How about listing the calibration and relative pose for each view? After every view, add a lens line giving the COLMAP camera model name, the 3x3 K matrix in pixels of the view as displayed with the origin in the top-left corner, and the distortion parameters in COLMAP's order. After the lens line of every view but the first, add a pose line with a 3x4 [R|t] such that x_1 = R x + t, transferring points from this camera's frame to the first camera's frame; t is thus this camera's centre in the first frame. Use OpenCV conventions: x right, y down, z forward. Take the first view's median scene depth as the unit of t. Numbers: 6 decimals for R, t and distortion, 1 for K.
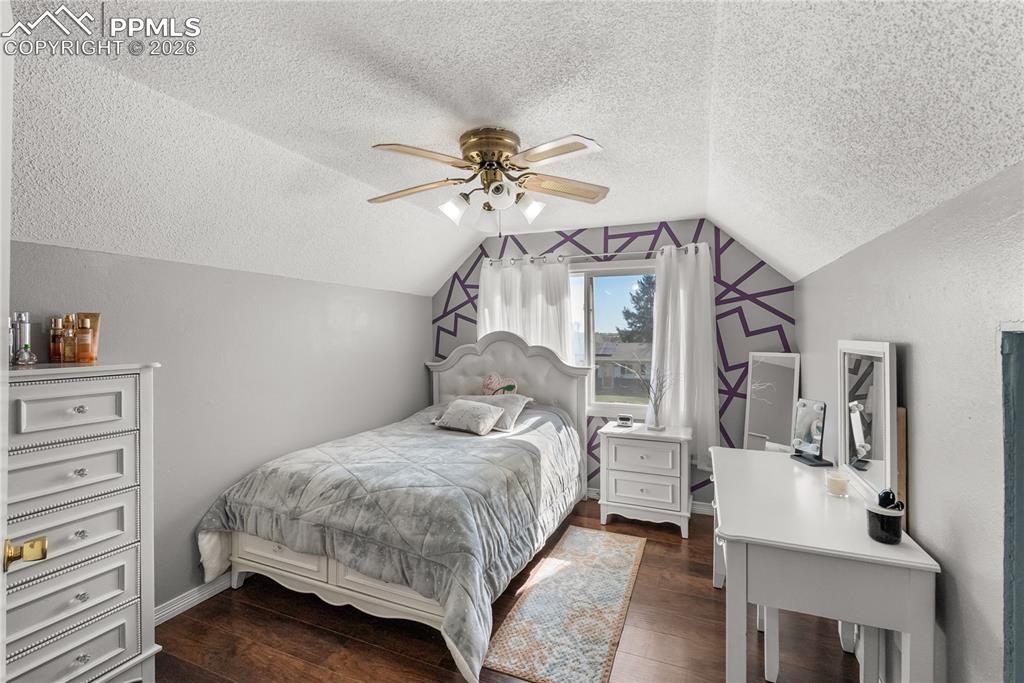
lens RADIAL K [[461.7, 0, 511.0], [0, 461.7, 335.9], [0, 0, 1]] dist [-0.007728, -0.000127]
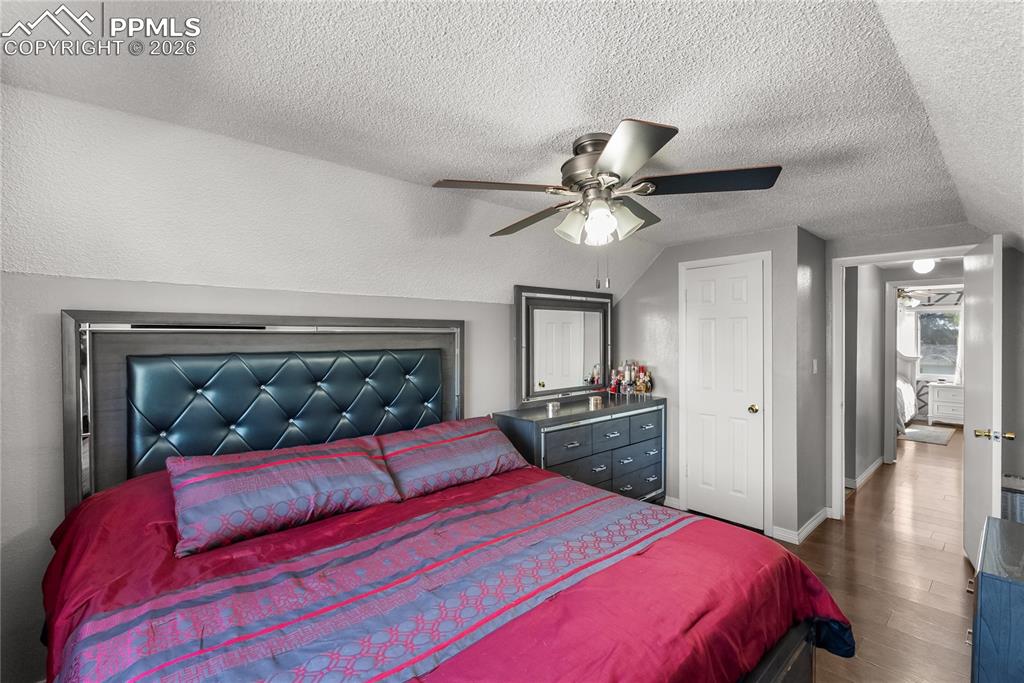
lens RADIAL K [[461.7, 0, 510.1], [0, 461.7, 344.5], [0, 0, 1]] dist [-0.007728, -0.000127]
pose [[0.908732, 0.006577, -0.417327, -0.667781], [-0.003061, 0.999954, 0.009095, -0.004019], [0.417368, -0.006987, 0.908711, -1.724864]]
